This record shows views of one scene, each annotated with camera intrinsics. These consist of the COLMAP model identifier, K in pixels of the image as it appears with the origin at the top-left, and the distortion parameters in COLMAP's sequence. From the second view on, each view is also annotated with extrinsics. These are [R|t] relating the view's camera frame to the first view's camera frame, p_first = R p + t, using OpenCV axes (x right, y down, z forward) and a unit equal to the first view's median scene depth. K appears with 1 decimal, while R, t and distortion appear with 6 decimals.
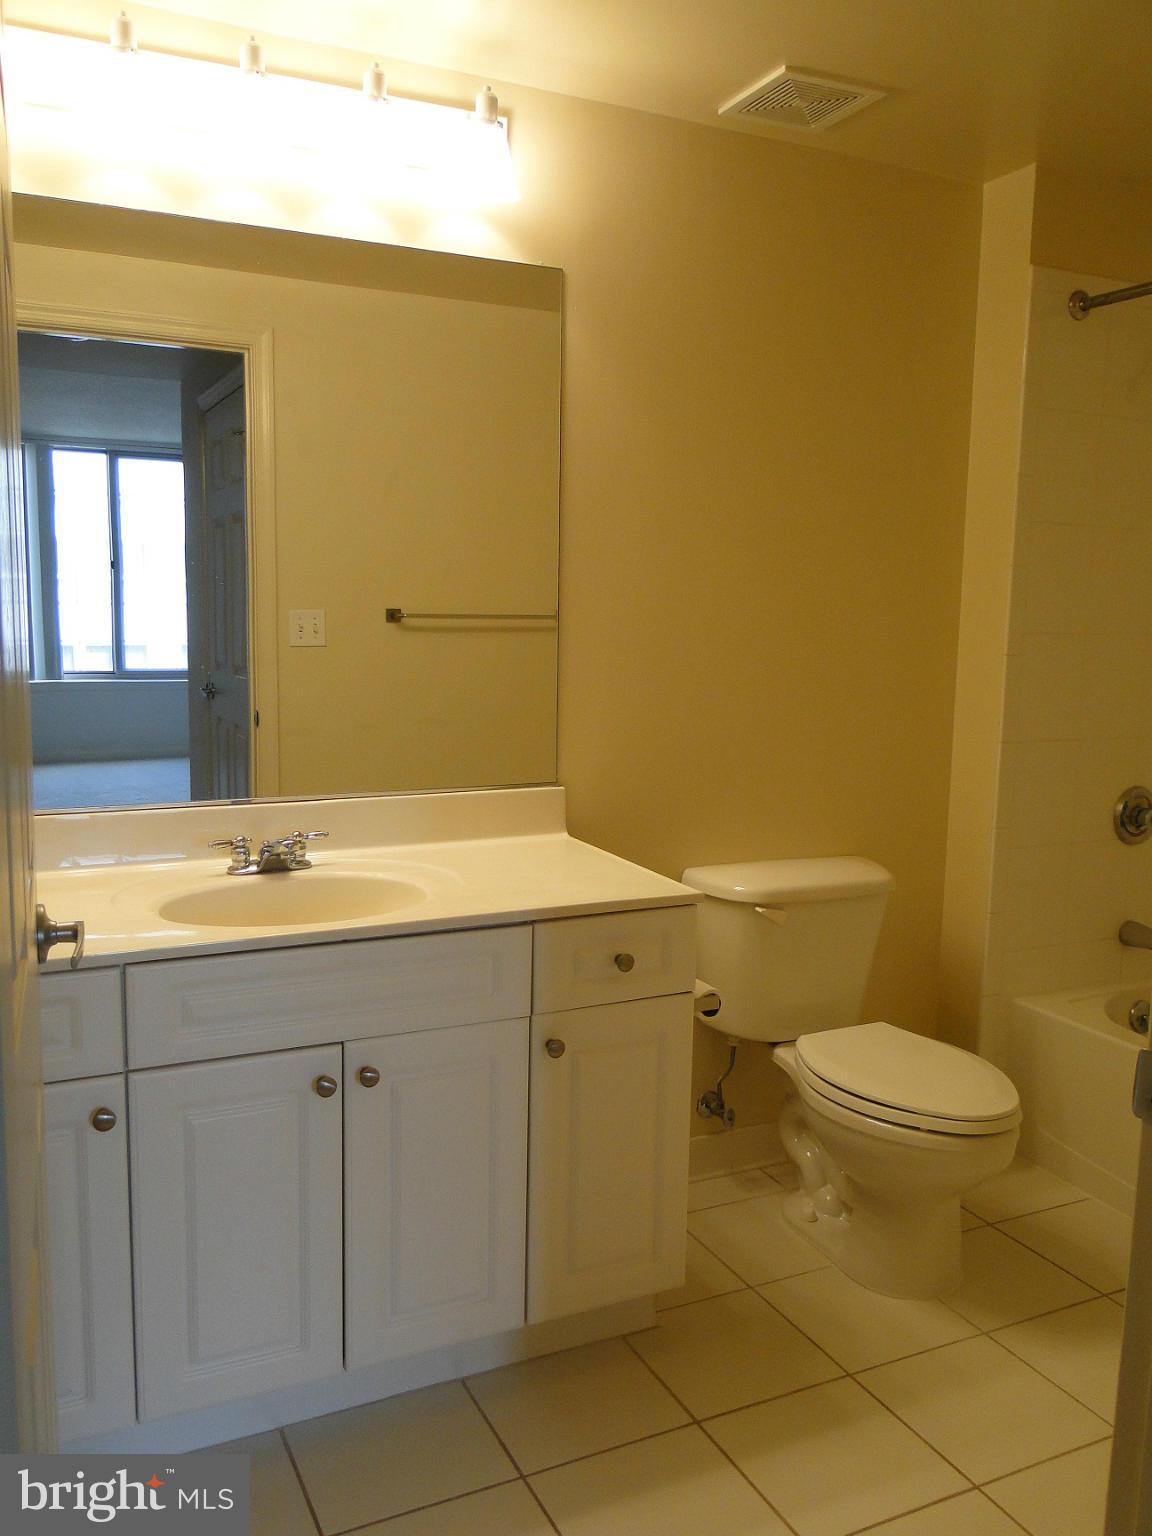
lens RADIAL K [[1232.4, 0, 546.2], [0, 1232.4, 766.6], [0, 0, 1]] dist [0.008110, 0.001490]
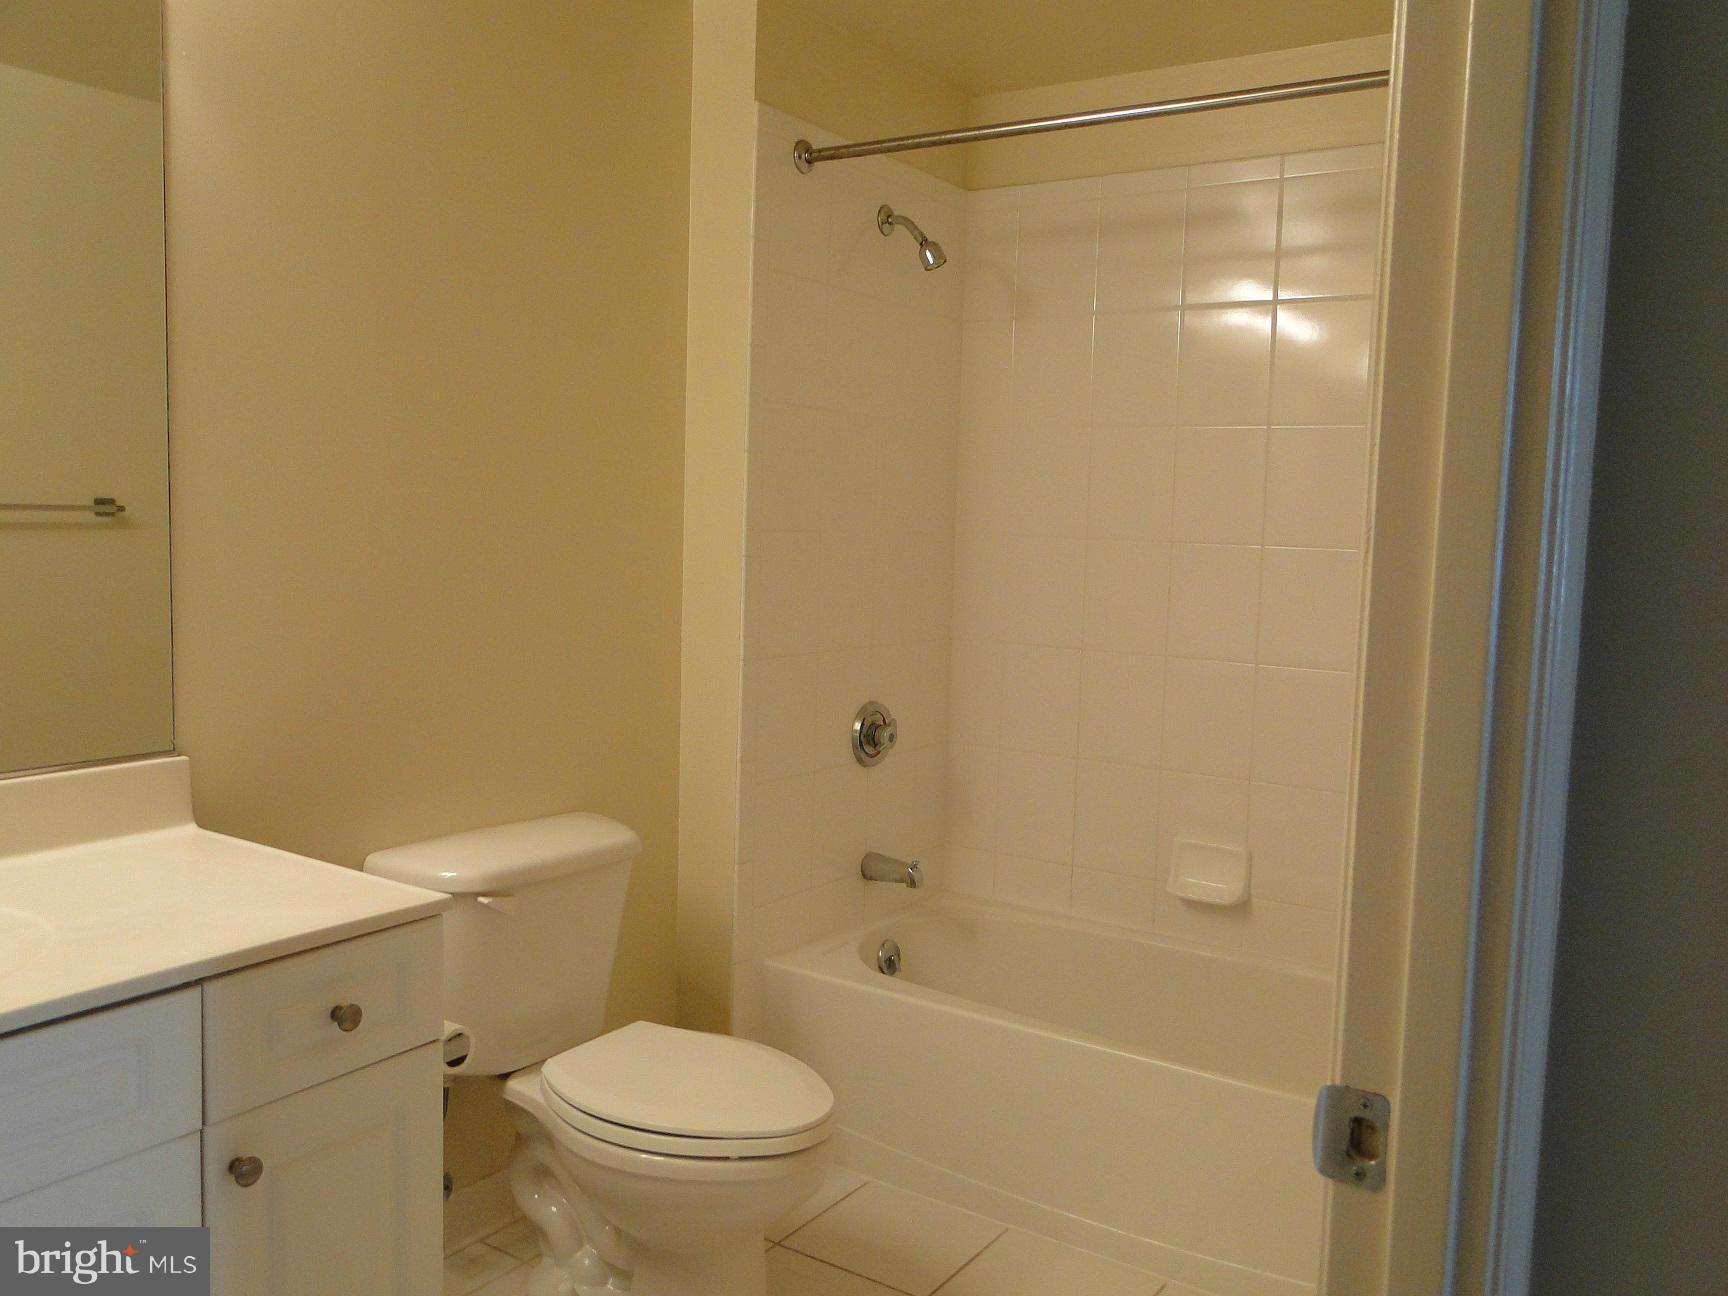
lens RADIAL K [[1423.1, 0, 873.4], [0, 1423.1, 639.5], [0, 0, 1]] dist [-0.002177, -0.002337]
pose [[0.855082, -0.038083, 0.517093, -0.062316], [0.054733, 0.998357, -0.016982, -0.013157], [-0.515597, 0.042823, 0.855761, 0.133555]]
